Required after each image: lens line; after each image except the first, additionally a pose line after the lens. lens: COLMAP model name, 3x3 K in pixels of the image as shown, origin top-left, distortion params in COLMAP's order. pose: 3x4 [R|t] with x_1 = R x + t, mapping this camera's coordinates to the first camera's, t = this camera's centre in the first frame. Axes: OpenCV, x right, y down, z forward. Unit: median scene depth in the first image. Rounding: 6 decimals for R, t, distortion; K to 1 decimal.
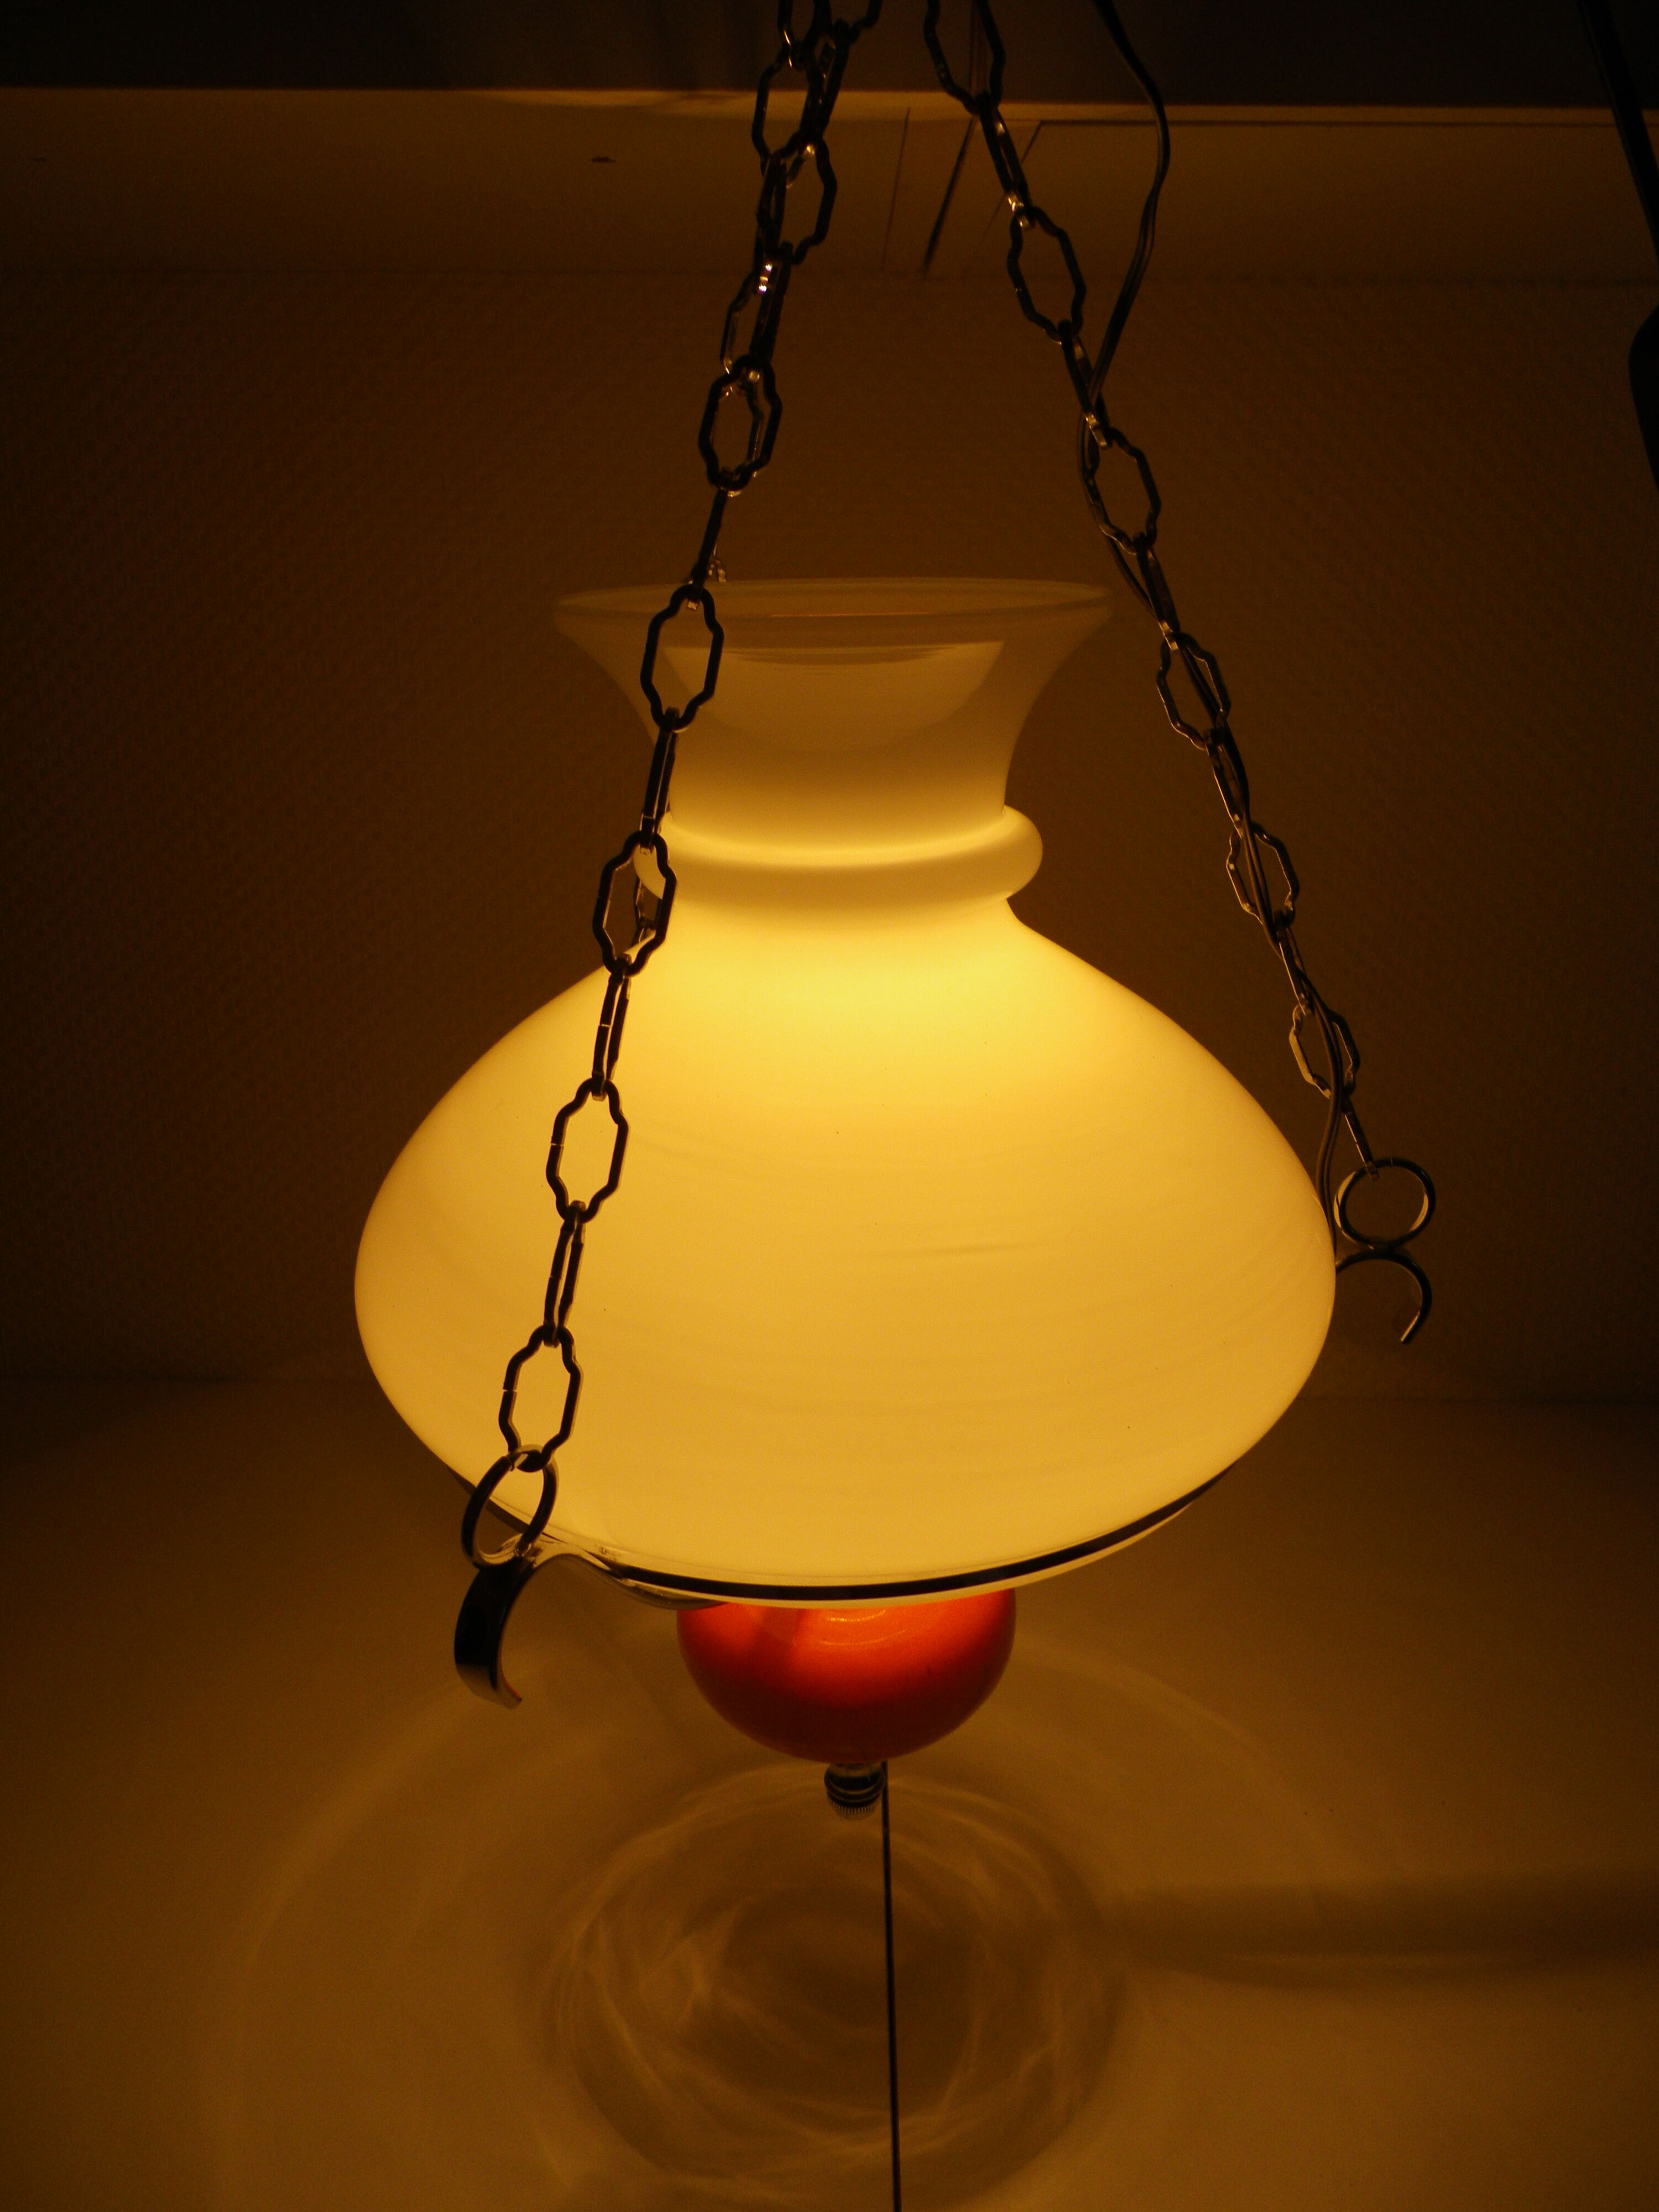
lens RADIAL K [[1792.5, 0, 840.9], [0, 1792.5, 1044.6], [0, 0, 1]] dist [-0.014843, 0.008662]
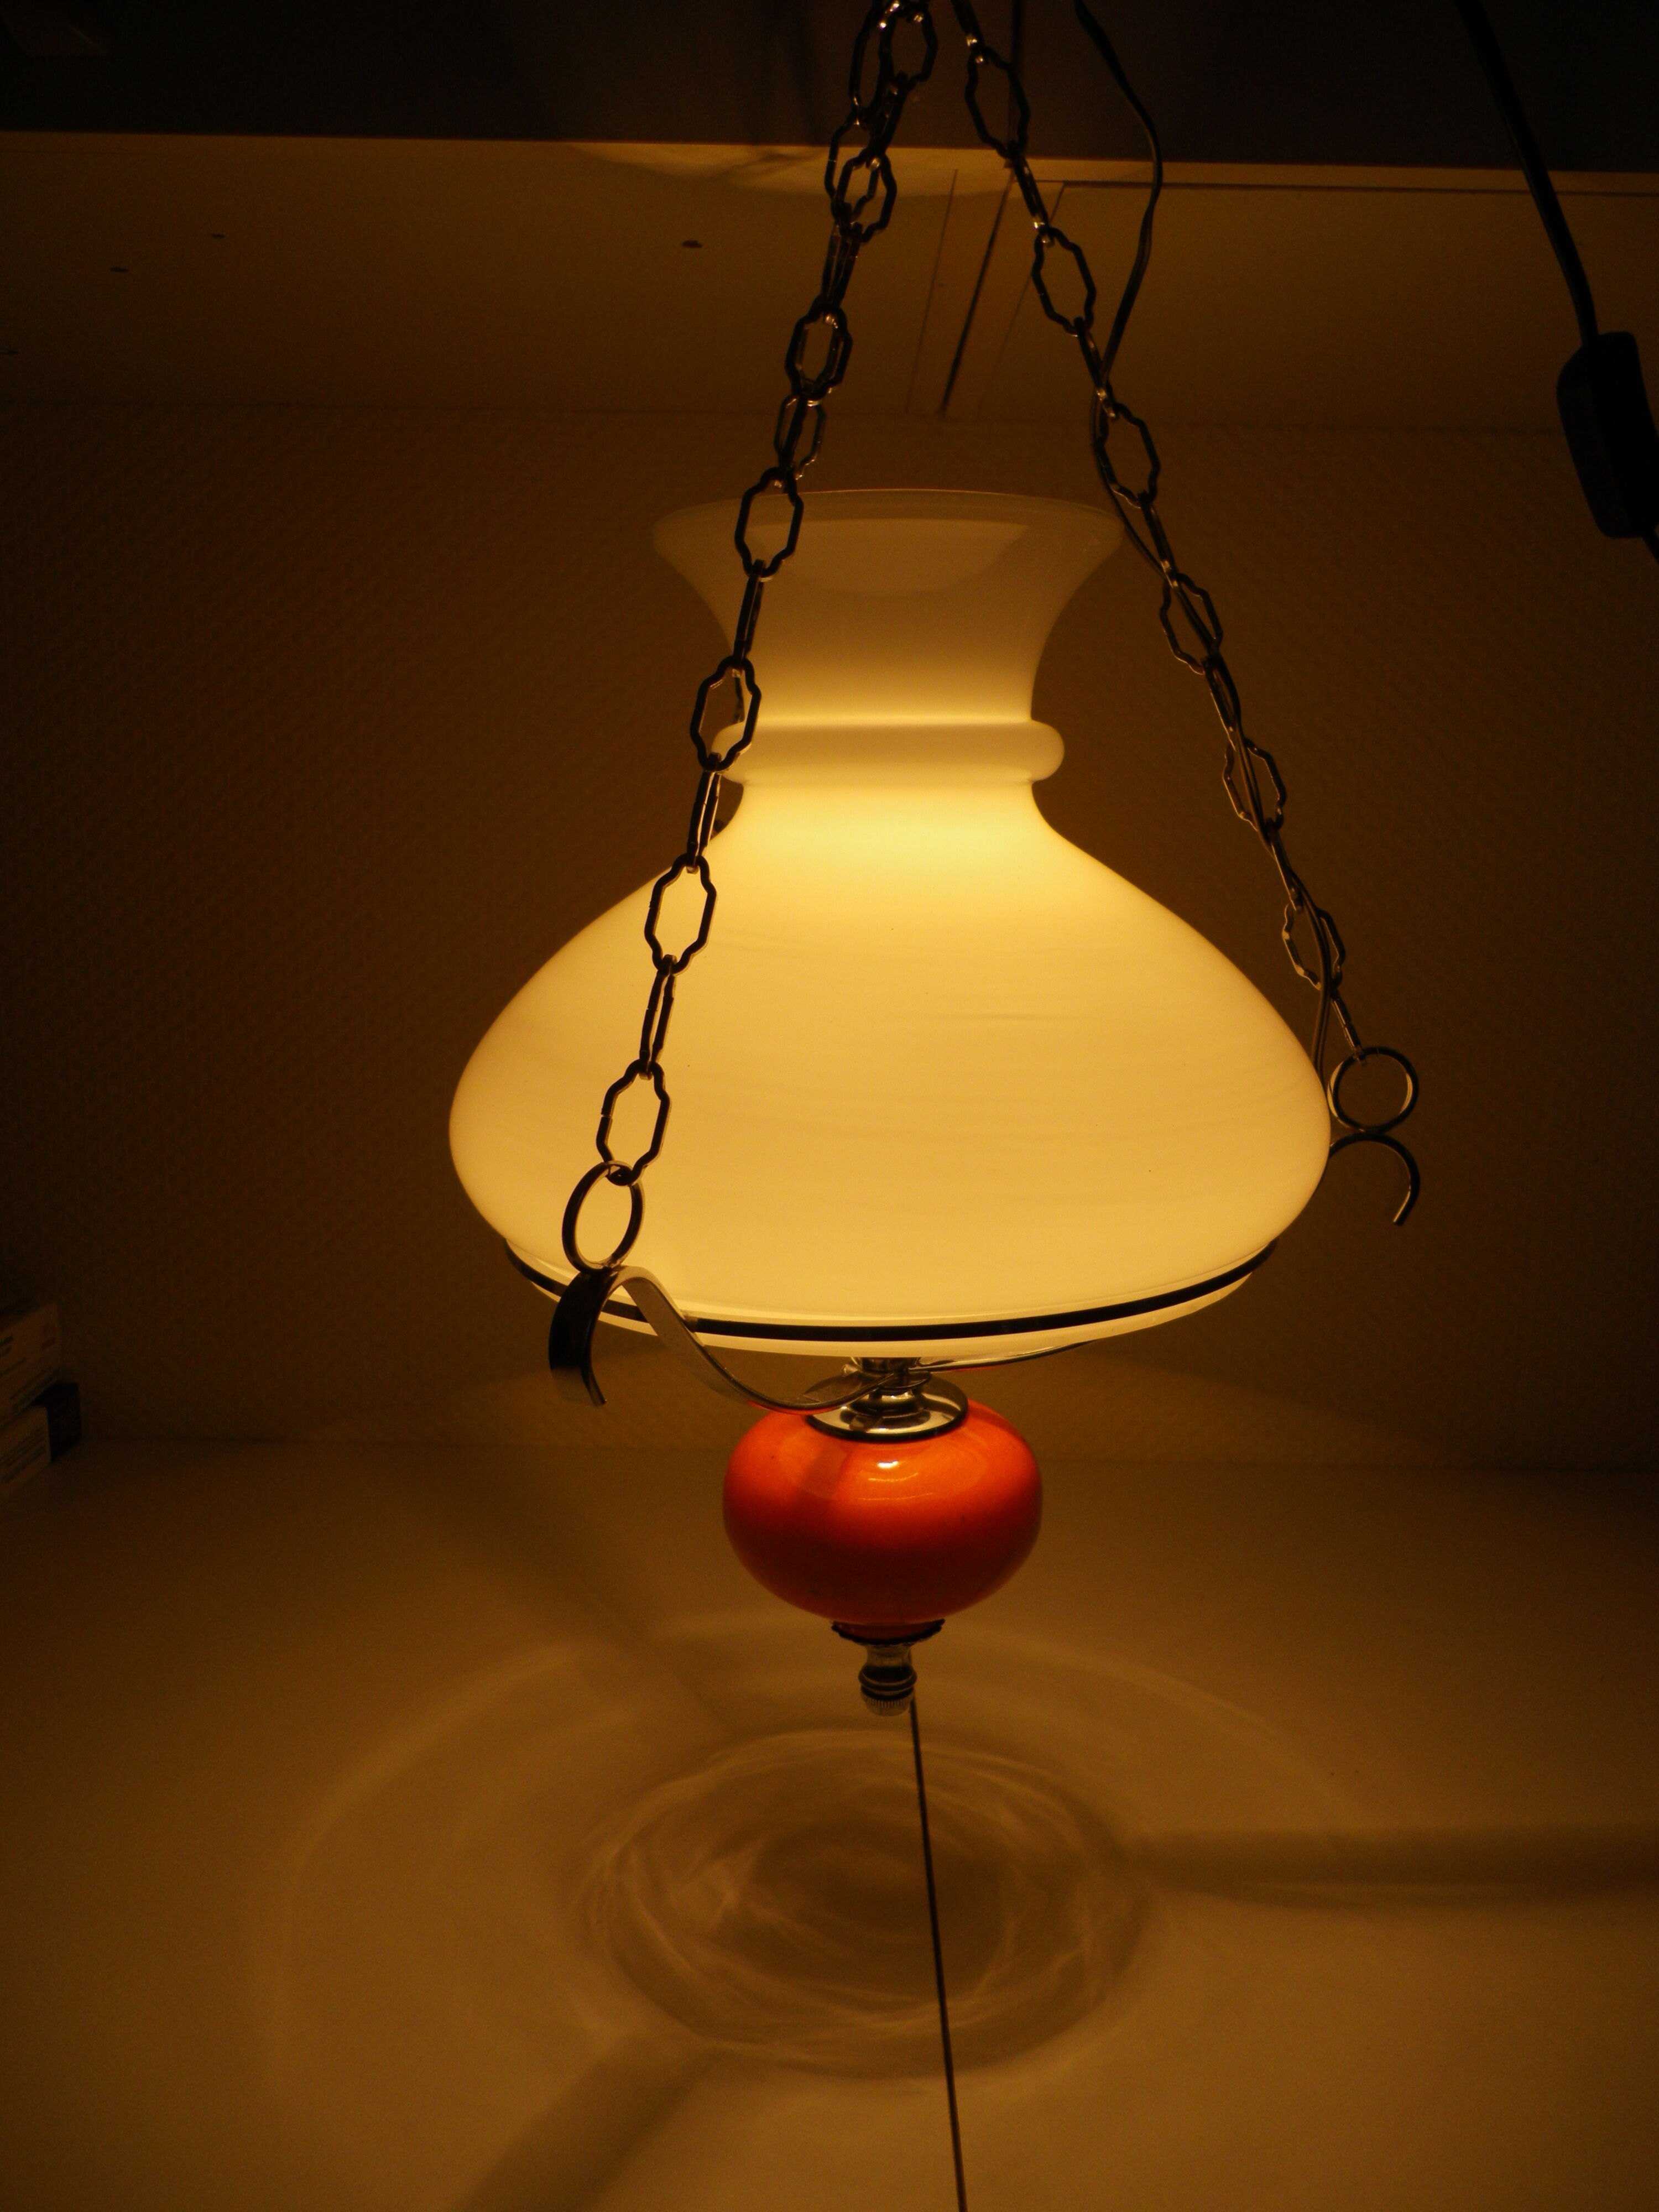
lens RADIAL K [[1792.5, 0, 840.9], [0, 1792.5, 1044.6], [0, 0, 1]] dist [-0.014843, 0.008662]
pose [[0.999908, 0.012459, 0.005435, -0.035870], [-0.011308, 0.984322, -0.176015, 0.288150], [-0.007543, 0.175938, 0.984372, -0.105247]]
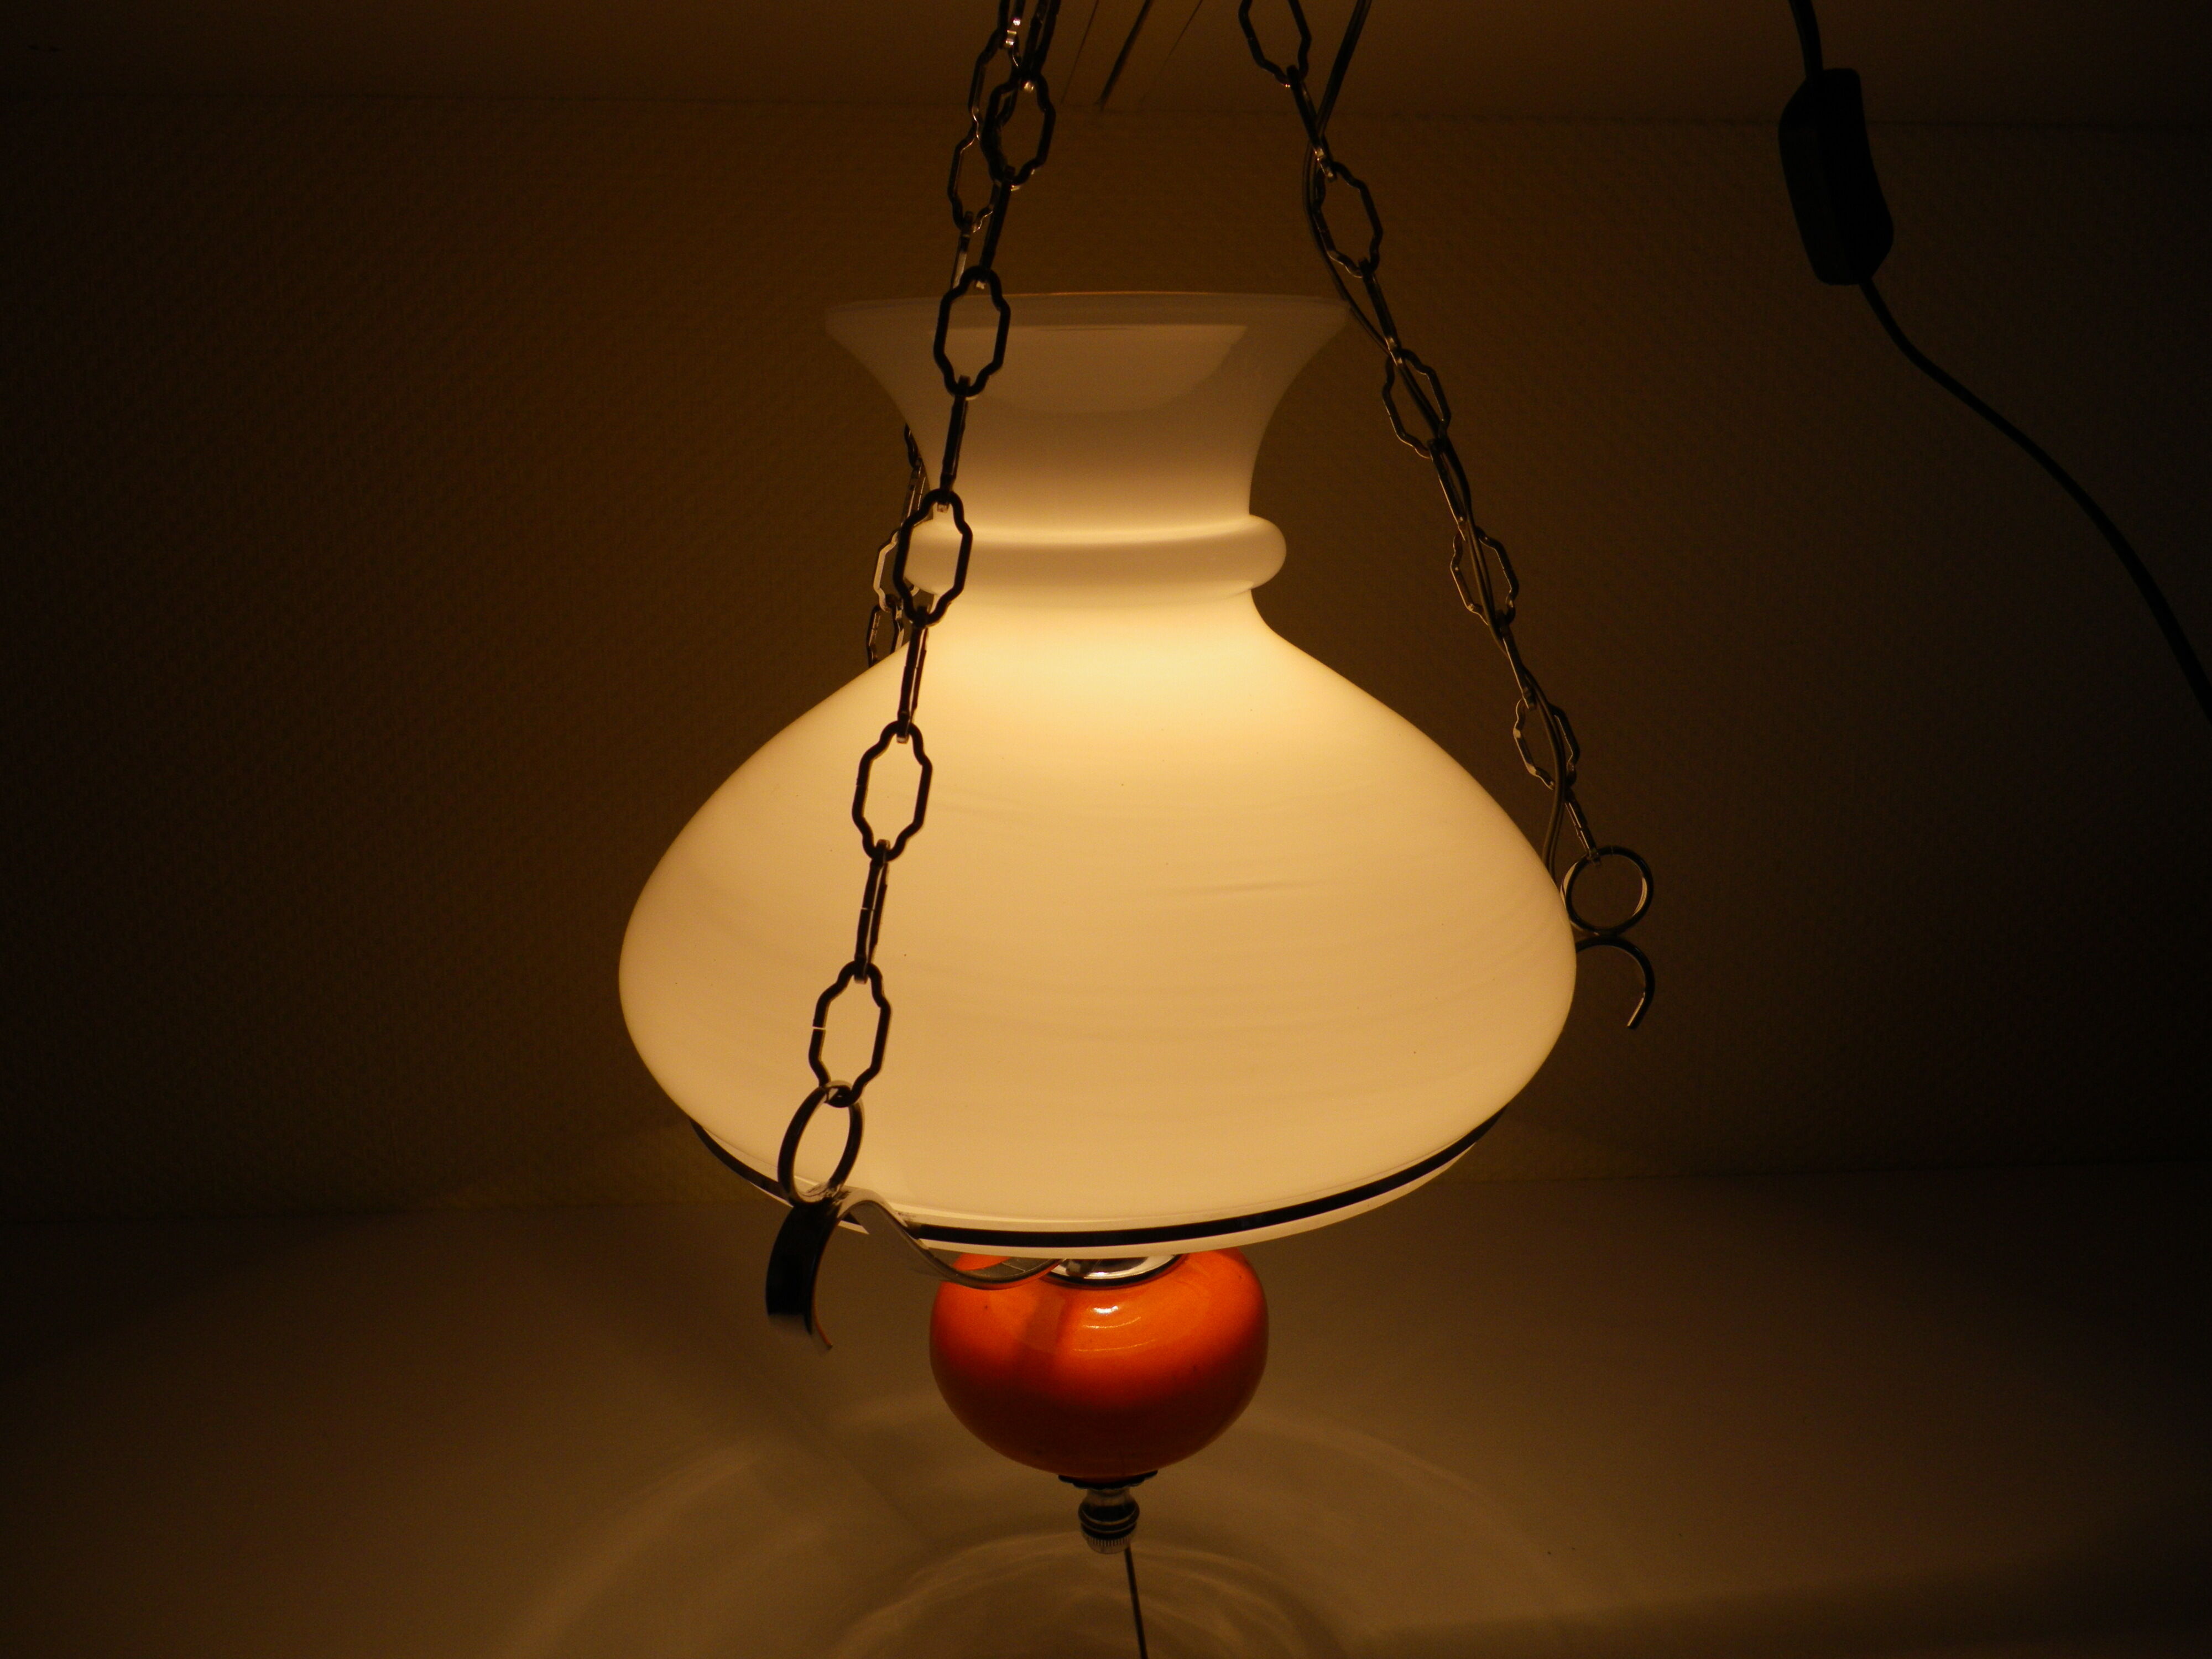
lens RADIAL K [[1792.5, 0, 1101.9], [0, 1792.5, 750.2], [0, 0, 1]] dist [-0.014843, 0.008662]
pose [[0.995689, -0.017937, 0.090998, -0.095728], [0.028344, 0.993030, -0.114399, 0.131070], [-0.088312, 0.116485, 0.989258, -0.027698]]
